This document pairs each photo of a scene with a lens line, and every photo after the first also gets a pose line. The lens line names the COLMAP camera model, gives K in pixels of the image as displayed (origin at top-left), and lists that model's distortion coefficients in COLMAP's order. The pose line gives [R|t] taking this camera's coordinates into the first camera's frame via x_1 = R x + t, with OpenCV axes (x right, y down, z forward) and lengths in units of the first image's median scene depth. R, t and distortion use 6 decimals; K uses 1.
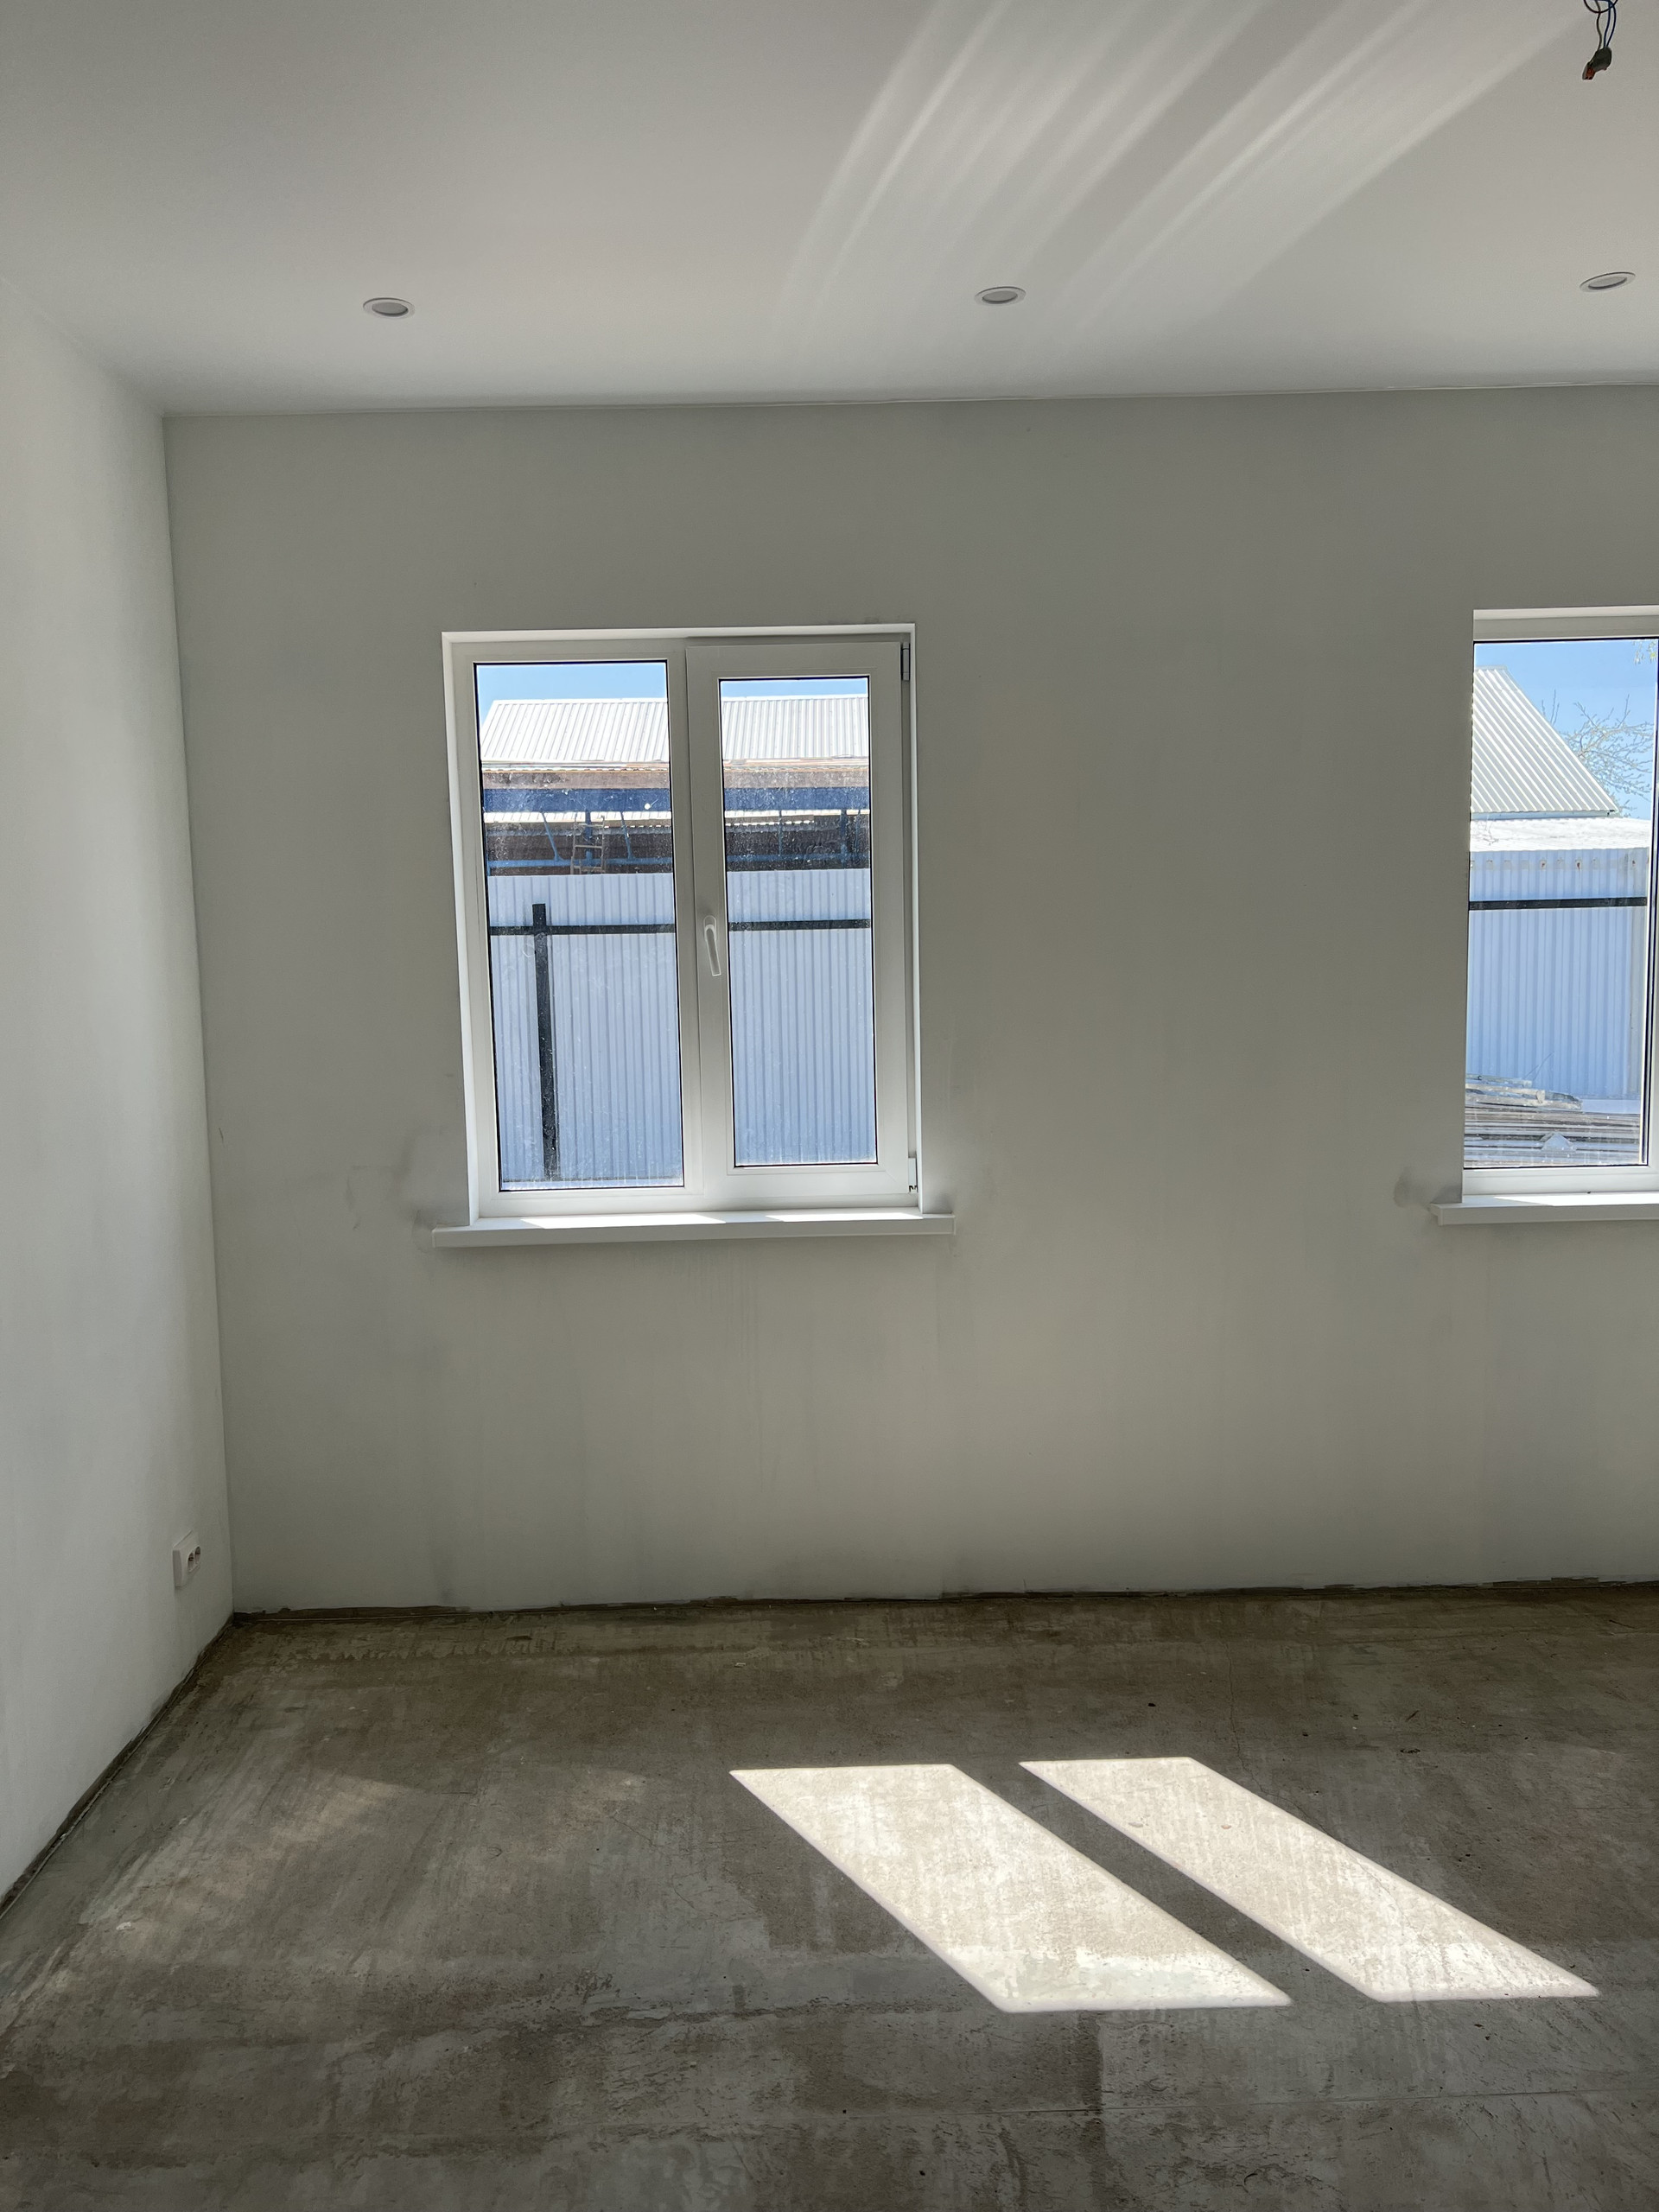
lens RADIAL K [[1553.9, 0, 829.5], [0, 1553.9, 1106.0], [0, 0, 1]] dist [0.004485, 0.000923]
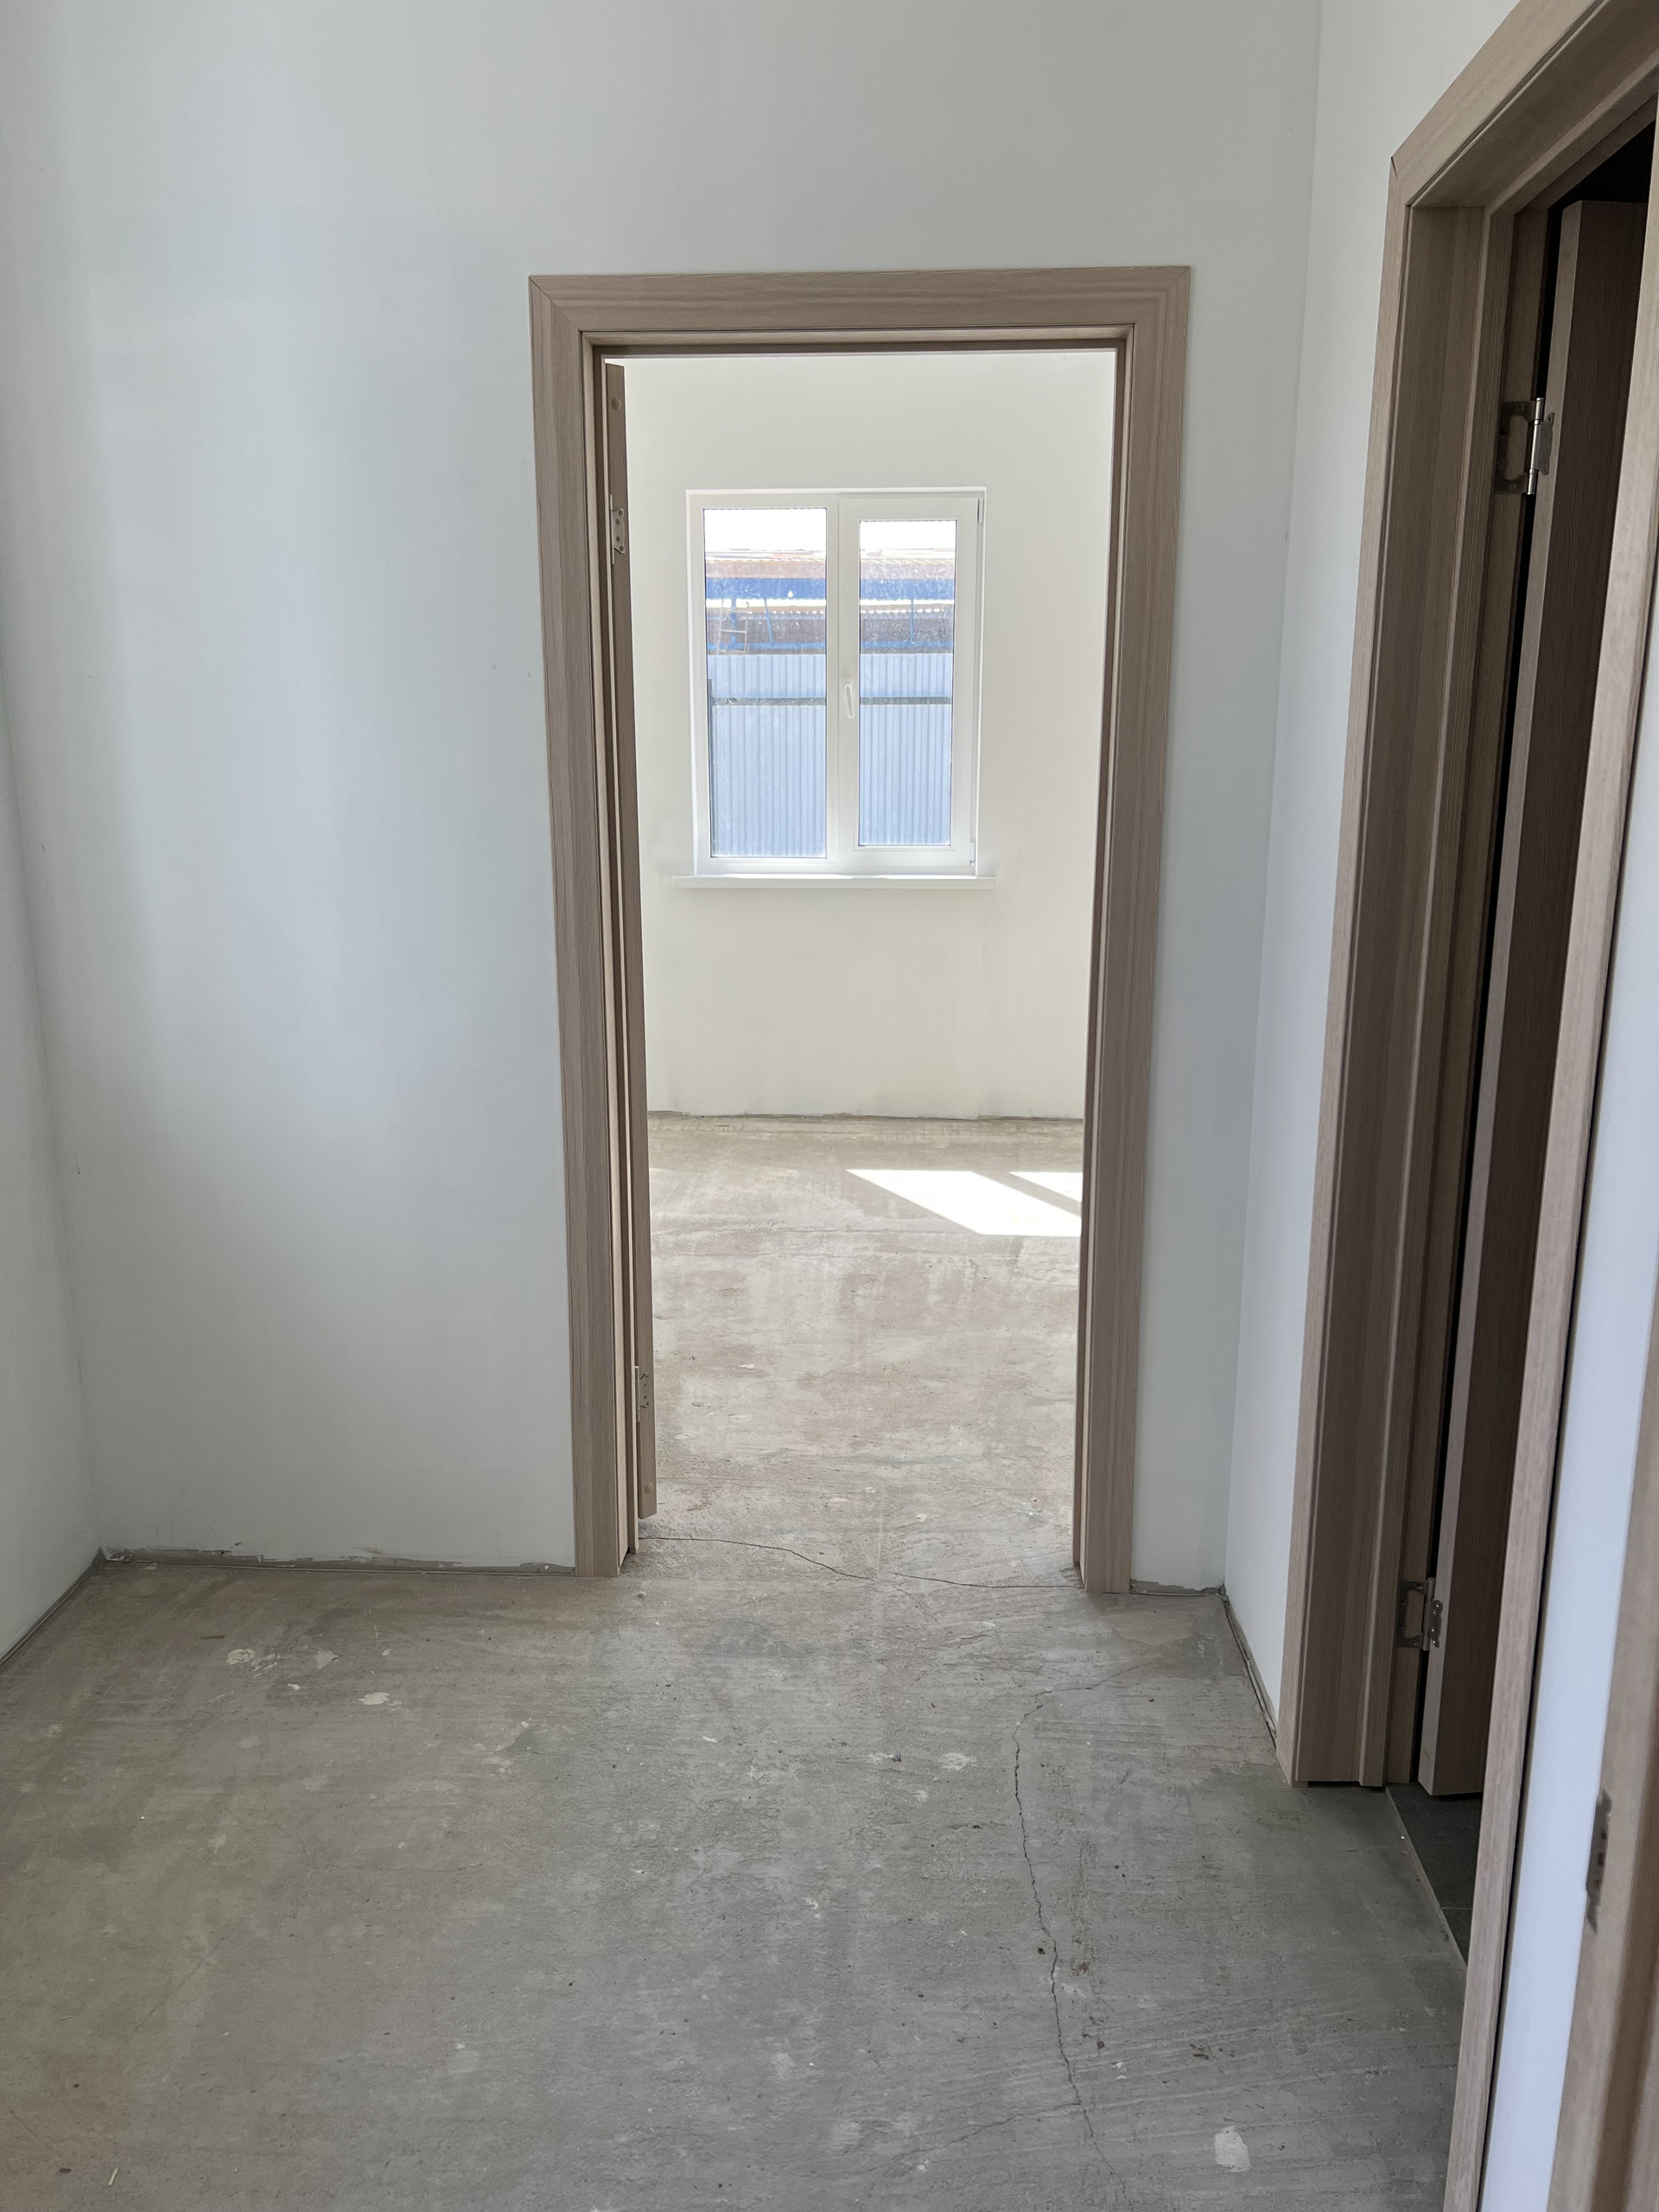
lens RADIAL K [[1553.9, 0, 829.5], [0, 1553.9, 1106.0], [0, 0, 1]] dist [0.004485, 0.000923]
pose [[0.996323, 0.036010, -0.077748, 0.043341], [-0.025610, 0.991072, 0.130843, 0.098176], [0.081766, -0.128370, 0.988350, -0.616321]]
